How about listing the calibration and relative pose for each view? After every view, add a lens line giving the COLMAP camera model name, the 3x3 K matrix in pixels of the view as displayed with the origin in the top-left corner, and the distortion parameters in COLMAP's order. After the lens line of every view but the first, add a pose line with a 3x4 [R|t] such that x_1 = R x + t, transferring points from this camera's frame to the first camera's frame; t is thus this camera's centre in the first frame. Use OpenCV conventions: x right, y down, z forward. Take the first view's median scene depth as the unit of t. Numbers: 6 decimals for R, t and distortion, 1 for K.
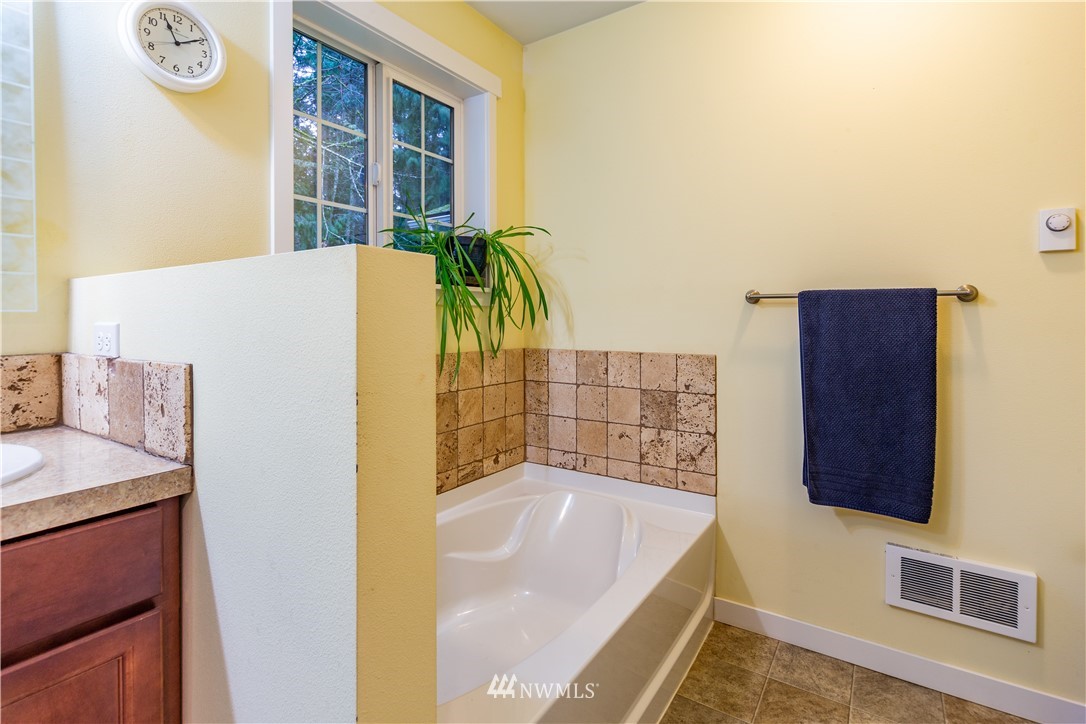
lens RADIAL K [[529.2, 0, 529.1], [0, 529.2, 322.0], [0, 0, 1]] dist [0.000883, -0.000644]
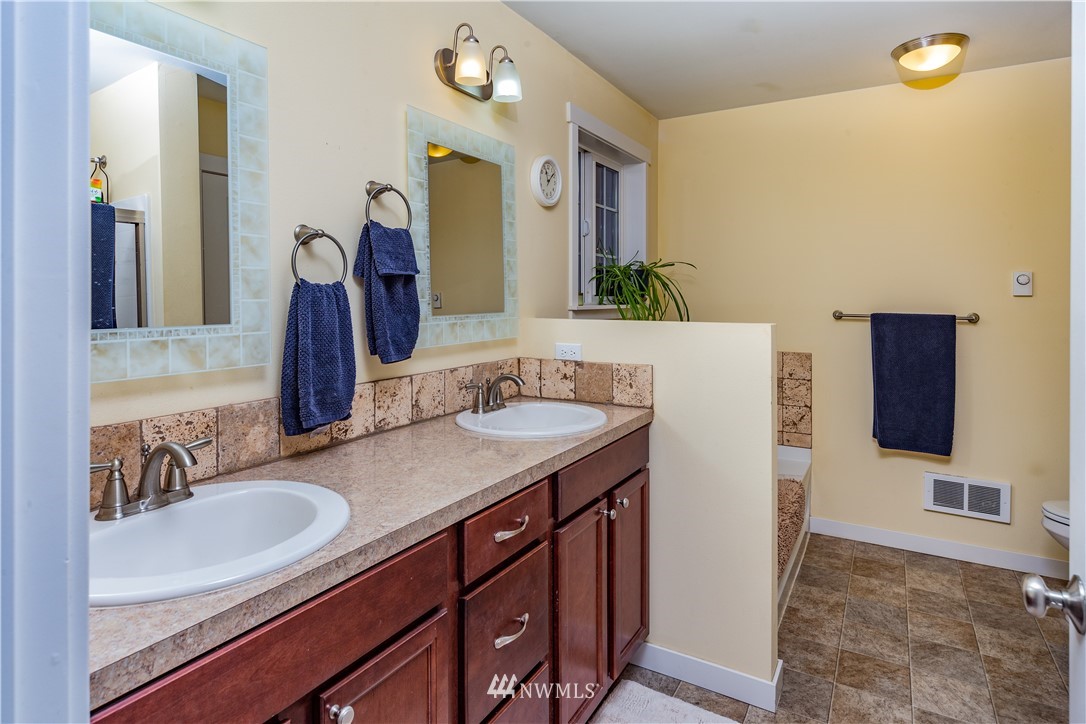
lens RADIAL K [[590.2, 0, 545.8], [0, 590.2, 300.8], [0, 0, 1]] dist [-0.004126, -0.000732]
pose [[0.997730, 0.005576, 0.067111, -0.571693], [-0.005449, 0.999983, -0.002076, -0.087033], [-0.067121, 0.001706, 0.997743, -0.679650]]
